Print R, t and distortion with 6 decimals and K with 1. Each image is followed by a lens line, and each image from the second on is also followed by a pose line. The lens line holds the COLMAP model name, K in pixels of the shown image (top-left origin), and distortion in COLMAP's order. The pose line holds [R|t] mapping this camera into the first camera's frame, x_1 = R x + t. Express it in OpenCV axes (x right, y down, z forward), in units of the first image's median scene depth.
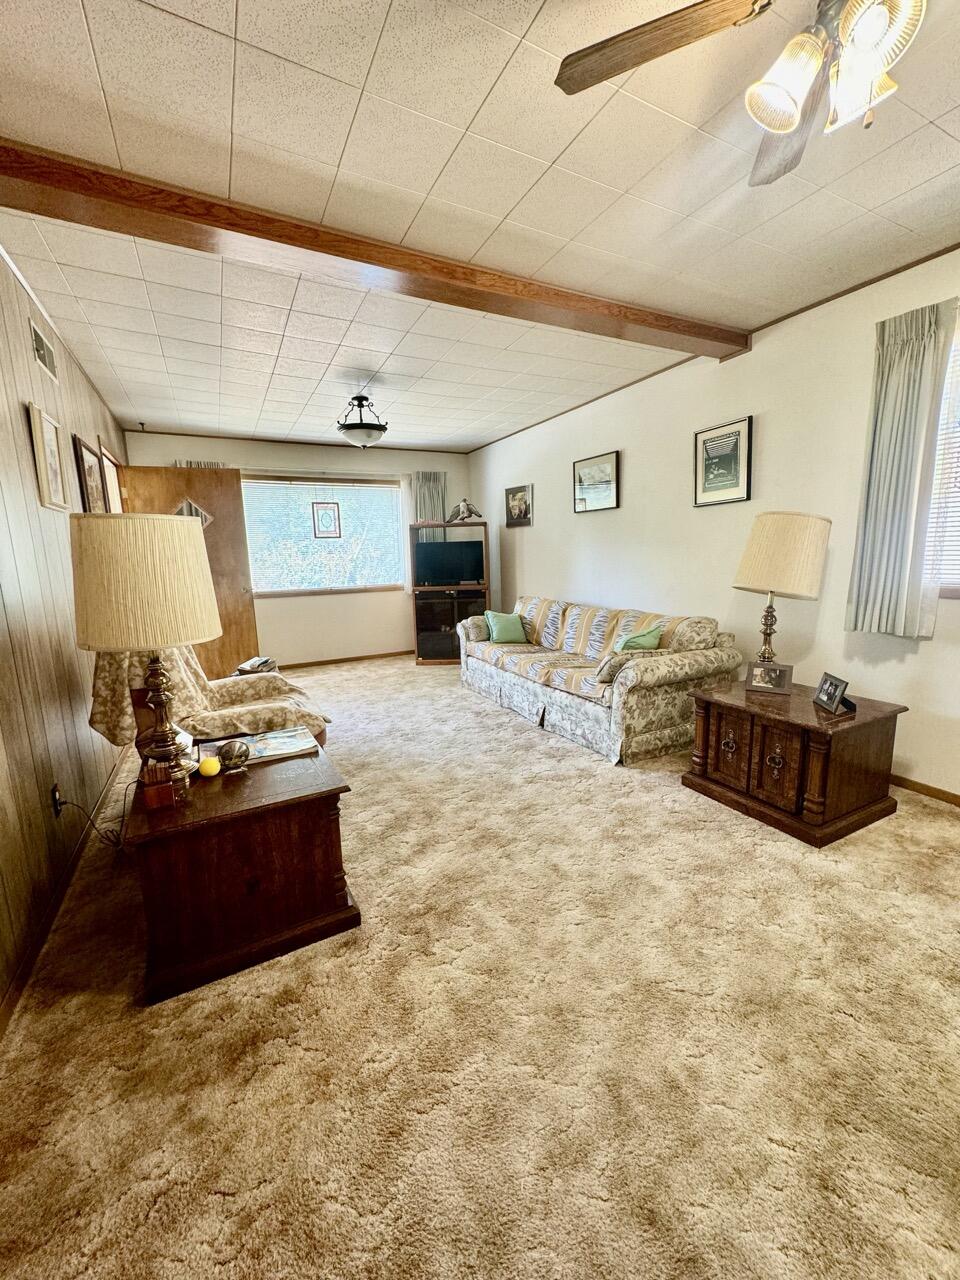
lens RADIAL K [[515.9, 0, 481.8], [0, 515.9, 644.5], [0, 0, 1]] dist [0.000741, 0.000361]
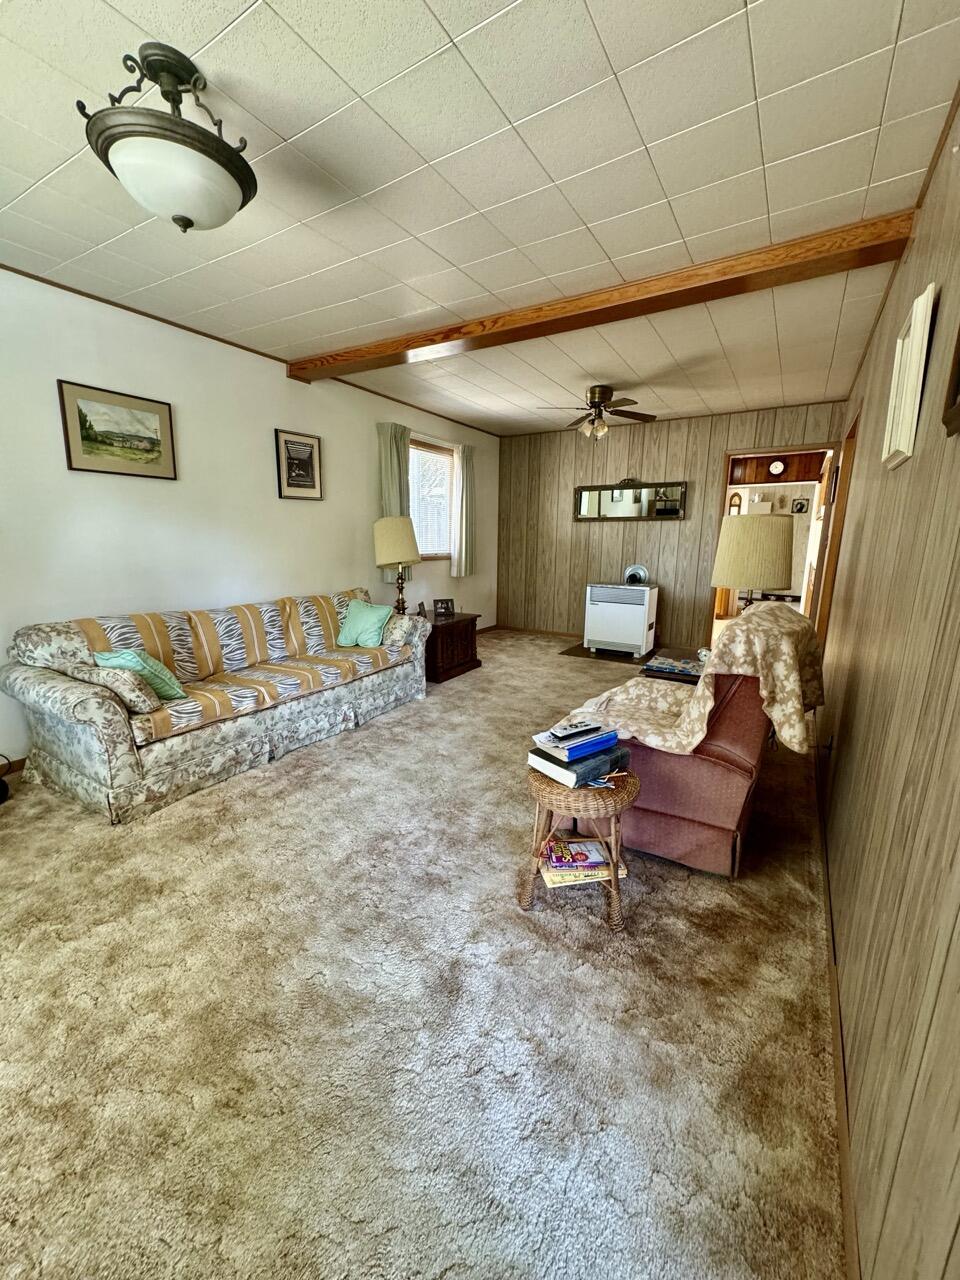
lens RADIAL K [[515.9, 0, 475.1], [0, 515.9, 642.5], [0, 0, 1]] dist [0.000741, 0.000361]
pose [[-0.523963, -0.154896, 0.837538, -0.806434], [0.147762, 0.951884, 0.268484, -0.216448], [-0.838826, 0.264432, -0.475864, 1.311686]]
